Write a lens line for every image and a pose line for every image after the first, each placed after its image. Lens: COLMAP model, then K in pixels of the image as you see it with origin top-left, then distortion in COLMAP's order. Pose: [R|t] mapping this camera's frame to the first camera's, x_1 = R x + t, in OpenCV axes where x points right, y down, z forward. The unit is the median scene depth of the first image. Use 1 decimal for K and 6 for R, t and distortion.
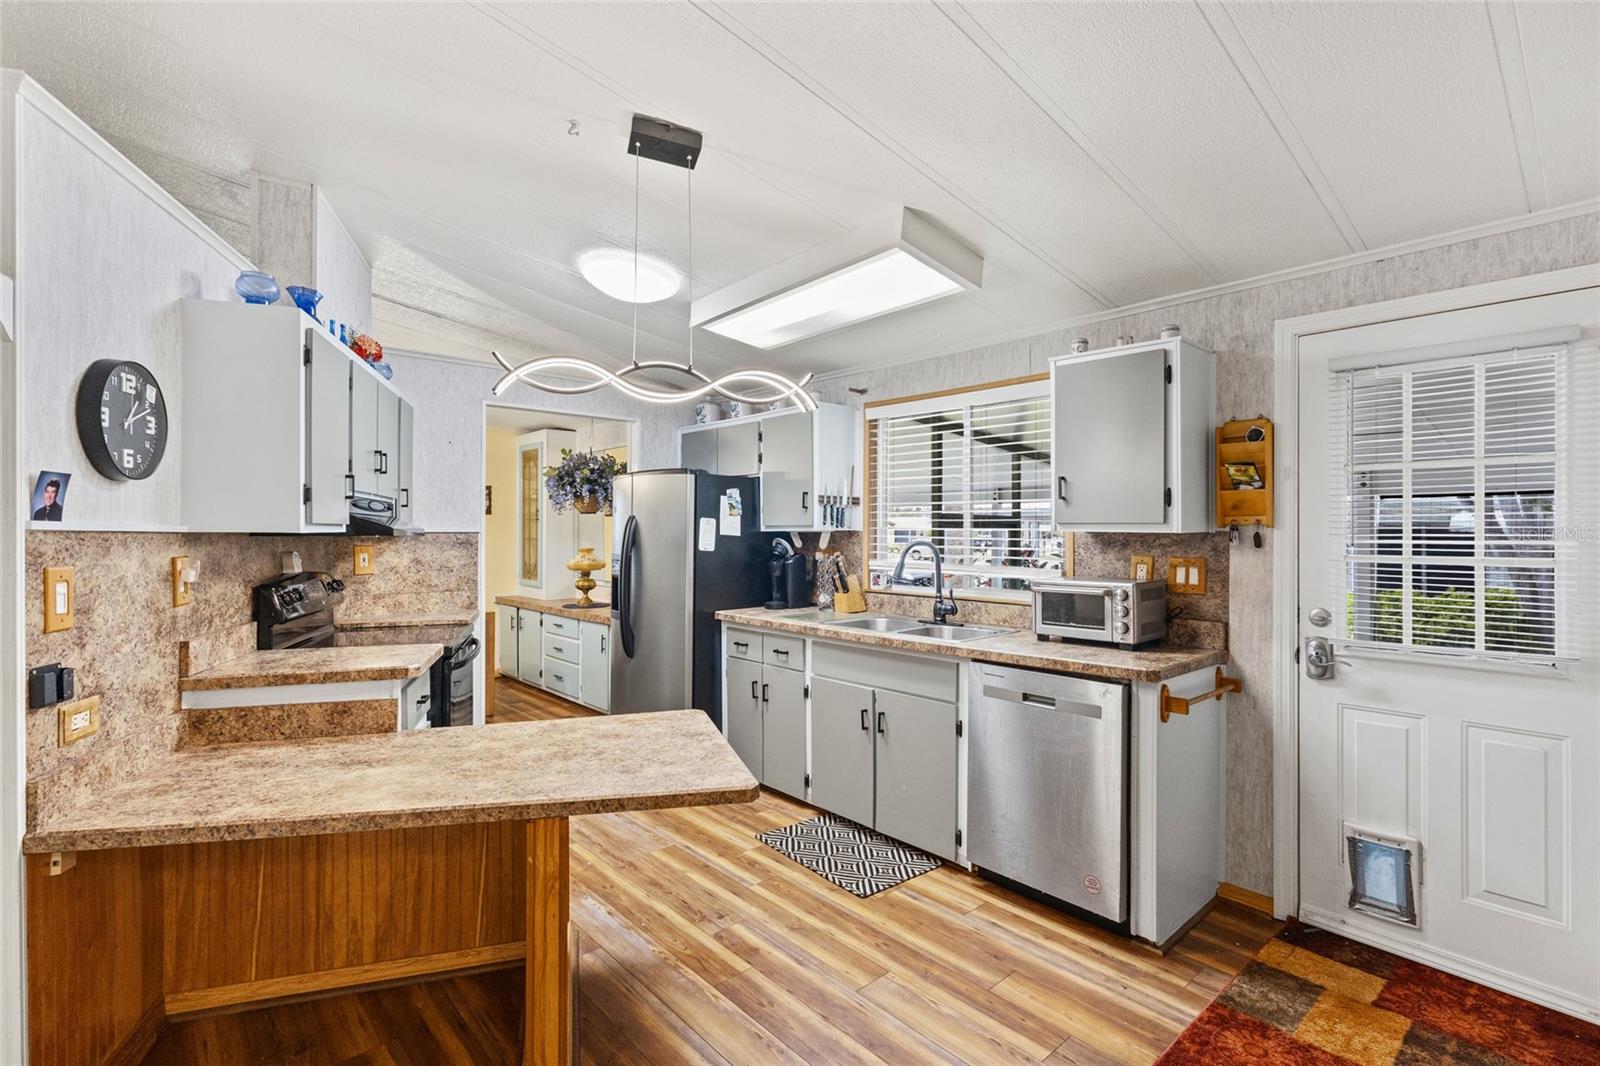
lens RADIAL K [[741.1, 0, 795.6], [0, 741.1, 531.0], [0, 0, 1]] dist [0.004067, 0.001070]
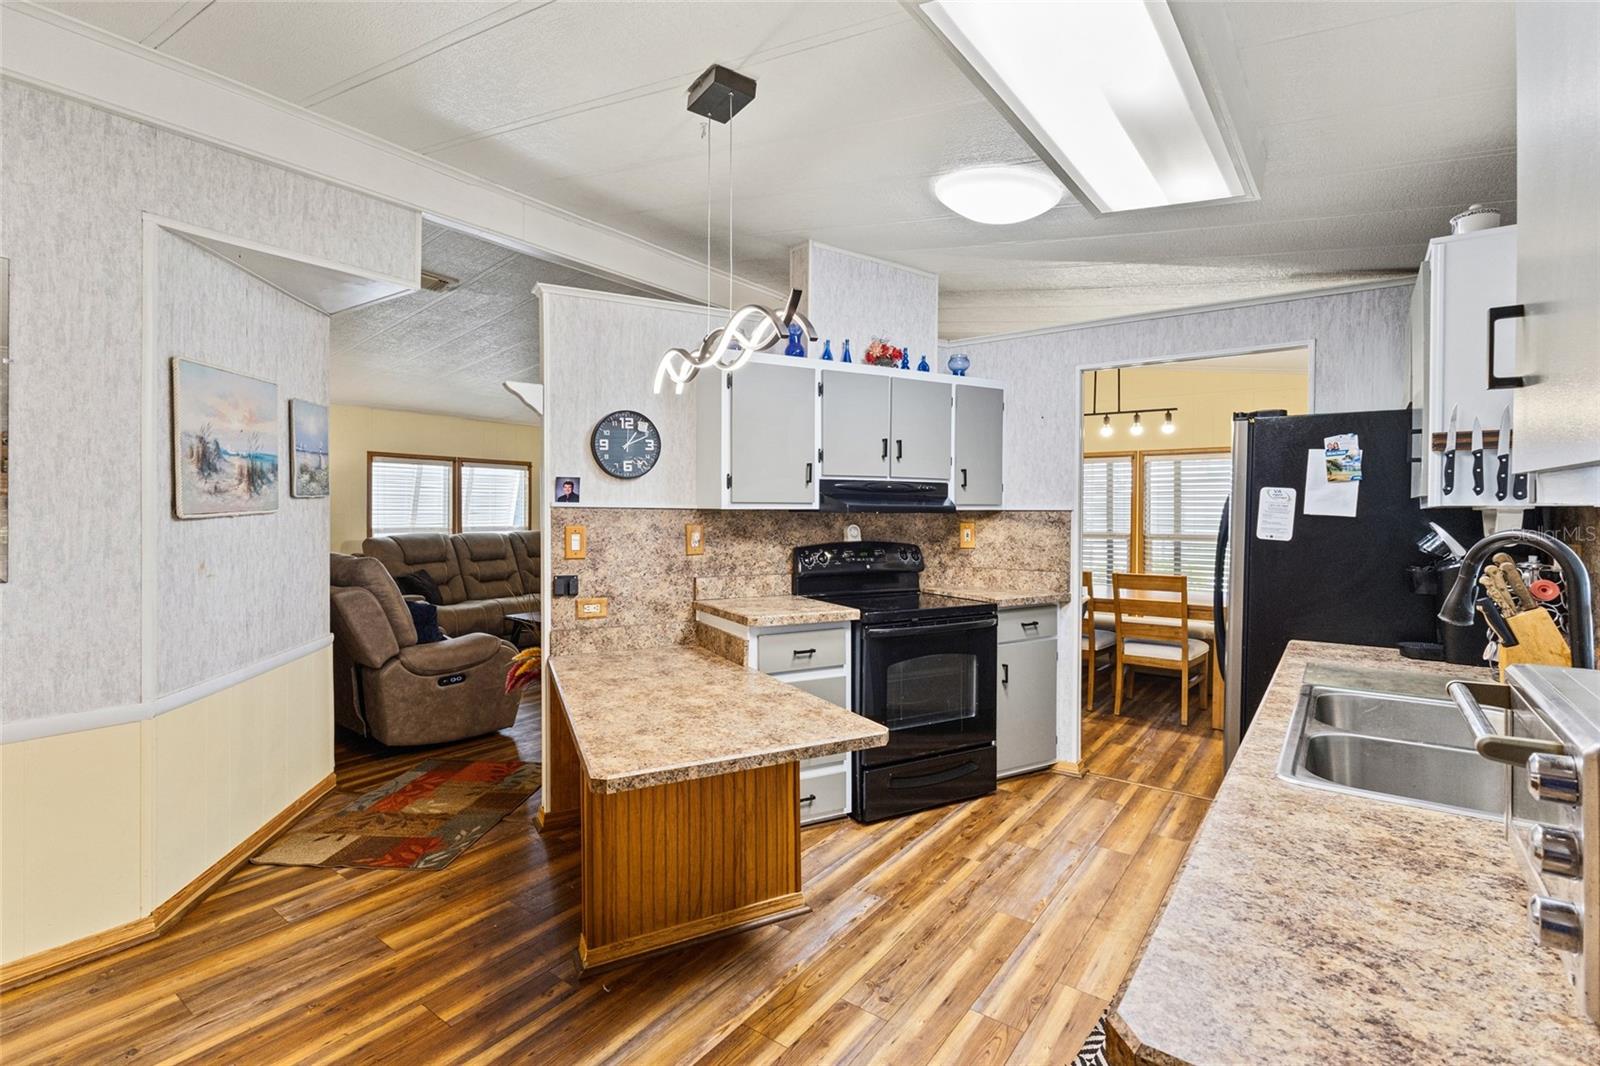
lens RADIAL K [[738.9, 0, 792.8], [0, 738.9, 520.3], [0, 0, 1]] dist [0.002309, 0.001073]
pose [[0.195027, 0.013097, -0.980710, 0.602404], [-0.002501, 0.999914, 0.012856, 0.004532], [0.980795, -0.000054, 0.195043, 0.709631]]
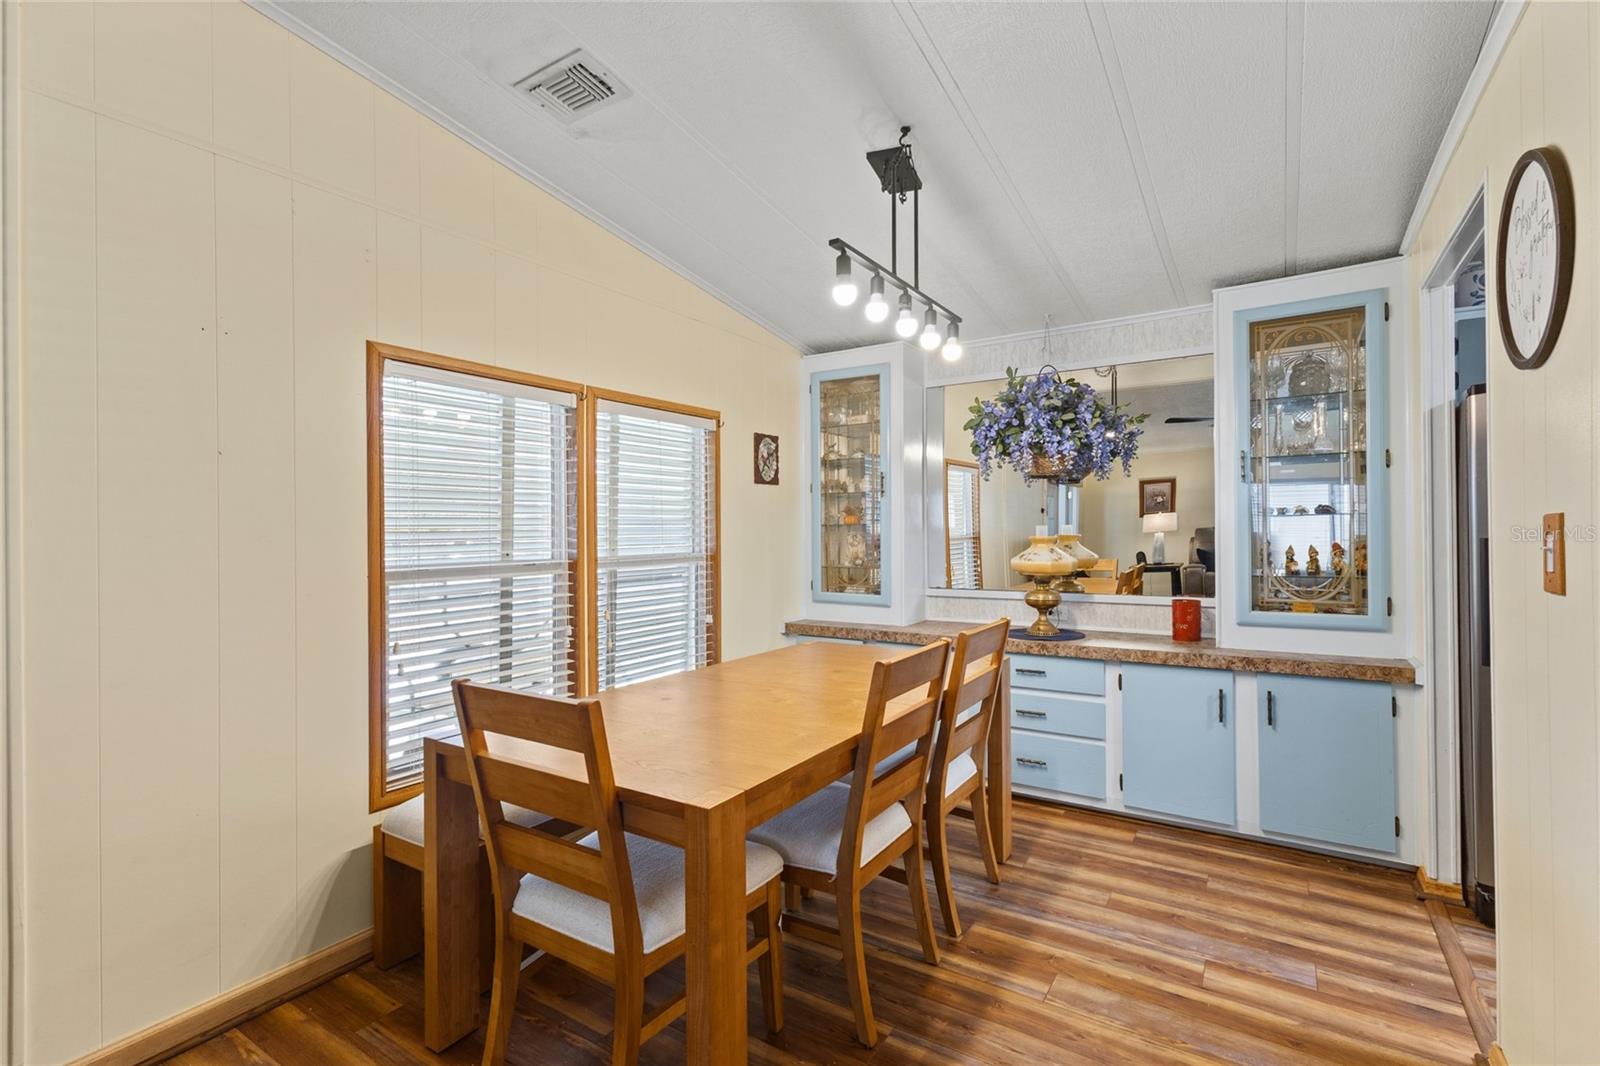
lens RADIAL K [[741.1, 0, 795.6], [0, 741.1, 531.0], [0, 0, 1]] dist [0.004067, 0.001070]
pose [[0.966762, -0.012818, 0.255355, -1.360181], [0.012588, 0.999918, 0.002537, 0.032228], [-0.255367, 0.000761, 0.966844, 1.053675]]
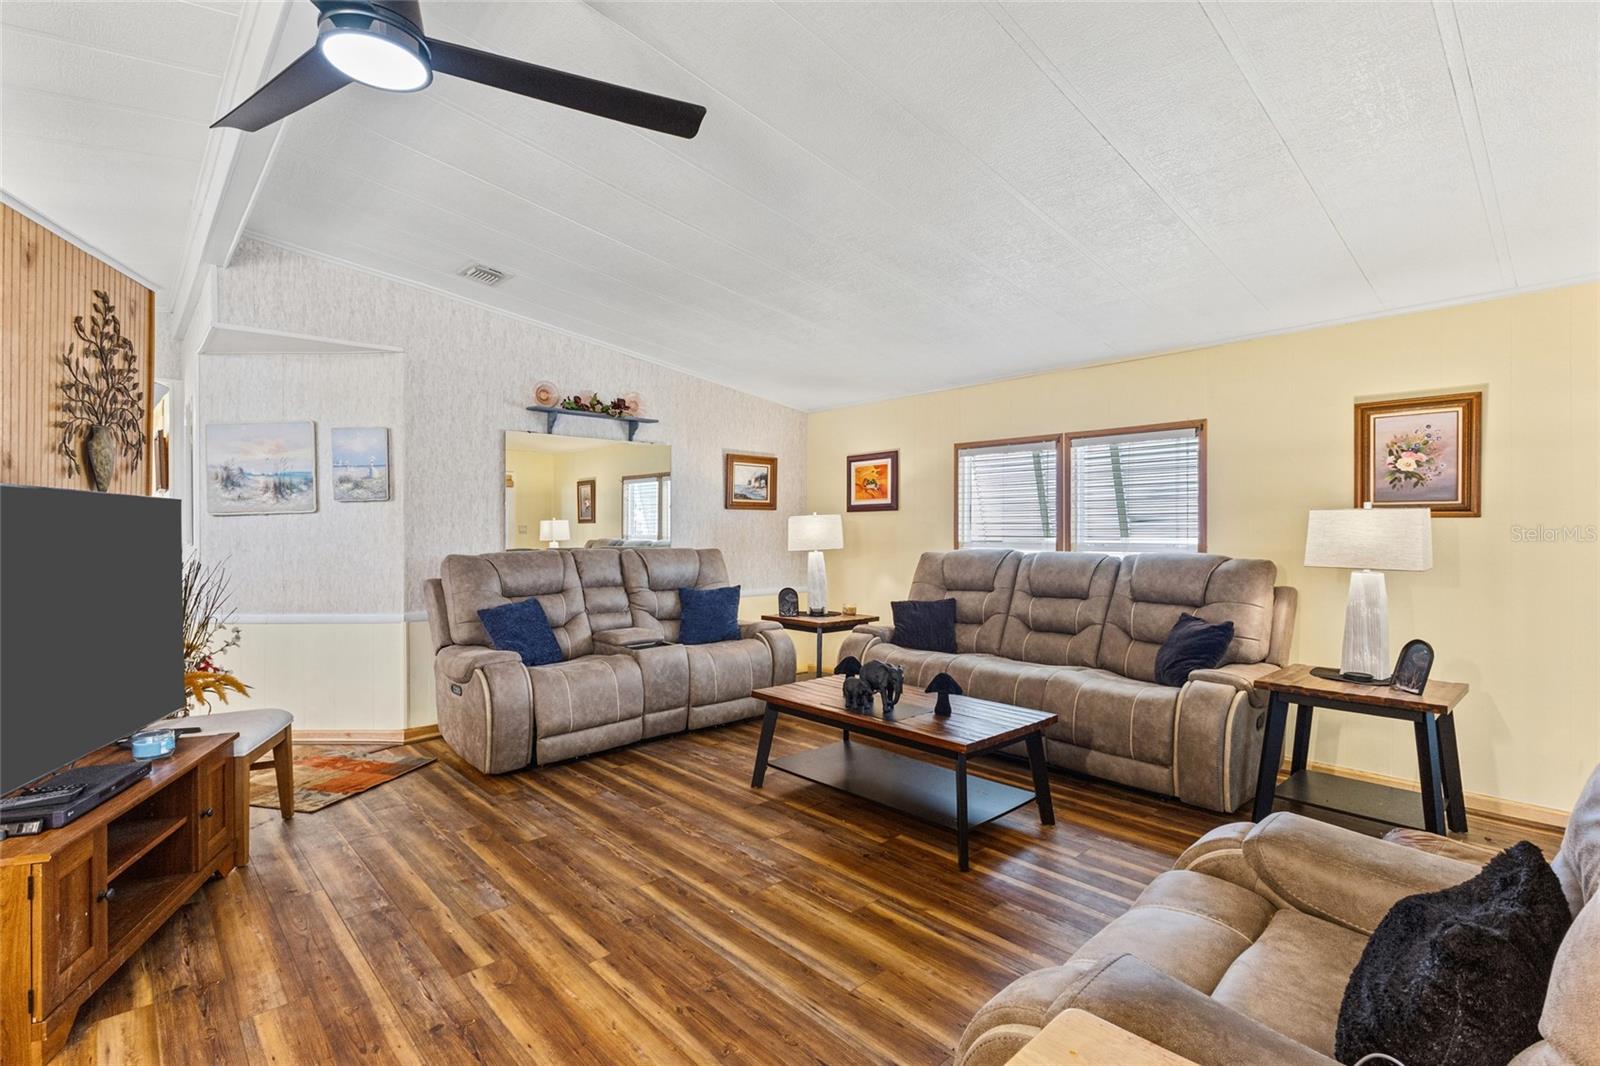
lens RADIAL K [[741.1, 0, 795.6], [0, 741.1, 531.0], [0, 0, 1]] dist [0.004067, 0.001070]
pose [[-0.999824, -0.004960, -0.018078, -1.616930], [-0.004898, 0.999982, -0.003487, 0.048653], [0.018095, -0.003397, -0.999830, 1.748509]]
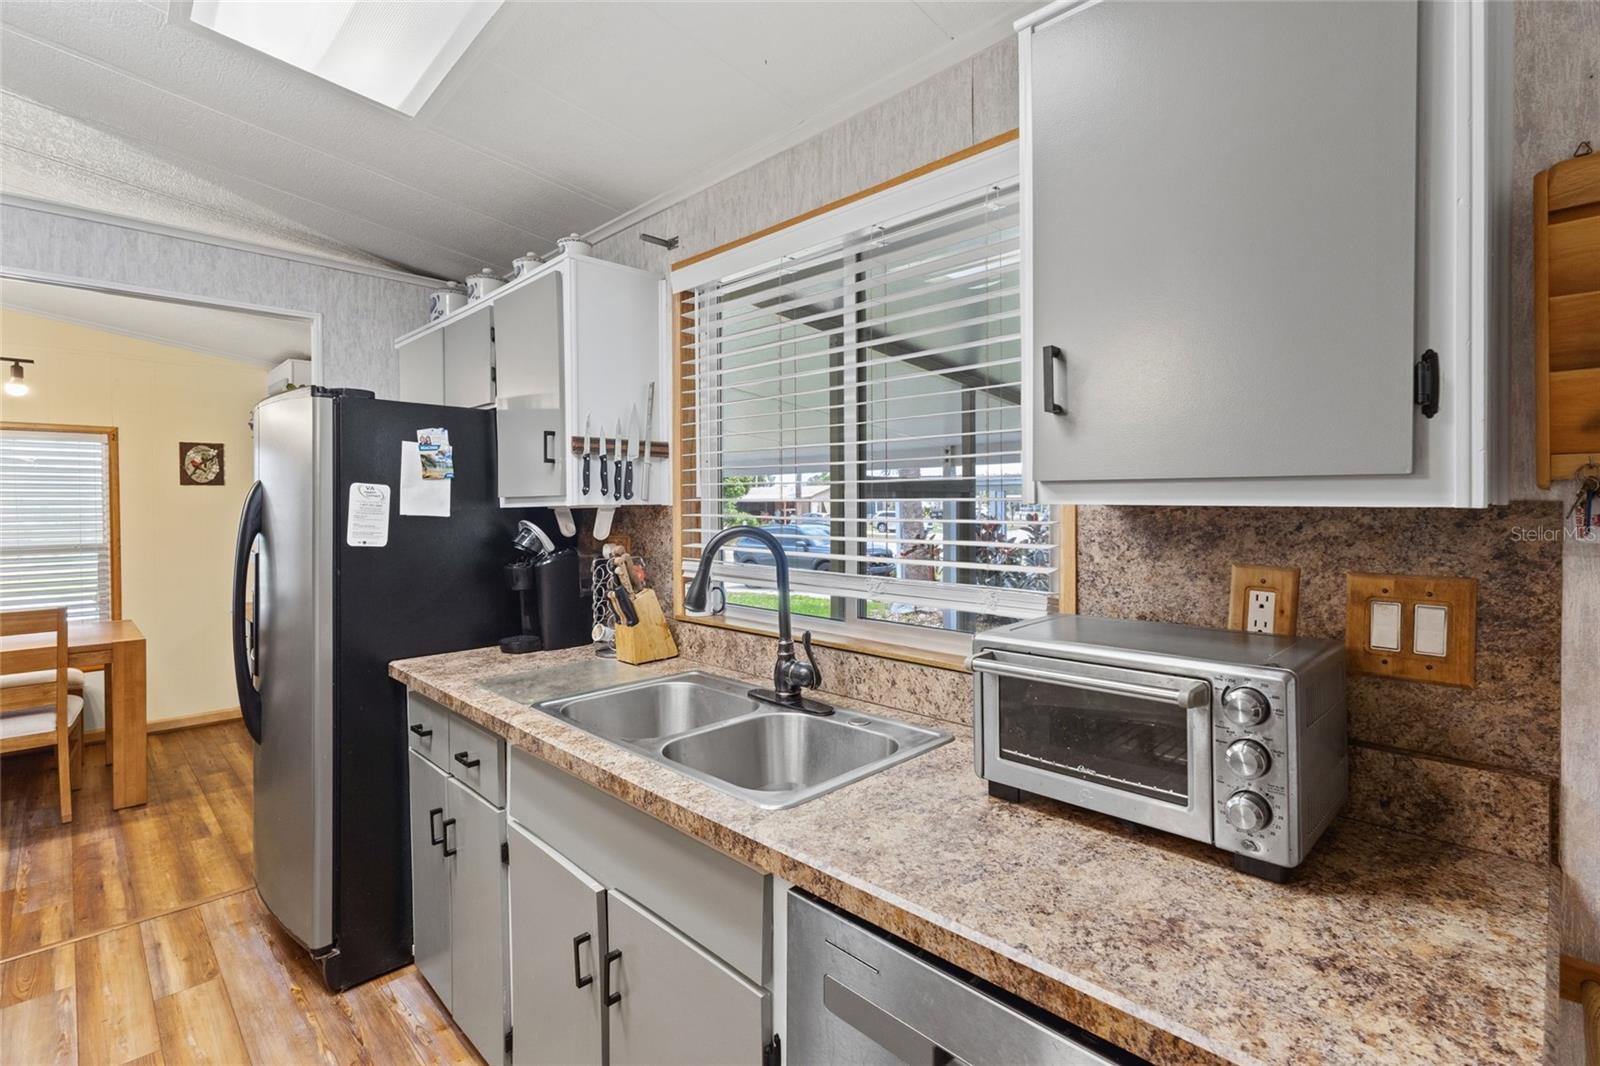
lens RADIAL K [[748.9, 0, 800.5], [0, 748.9, 512.0], [0, 0, 1]] dist [0.004552, -0.000259]
pose [[0.998828, -0.008989, 0.047559, 0.232028], [0.008492, 0.999907, 0.010648, -0.000766], [-0.047650, -0.010232, 0.998812, 0.679343]]
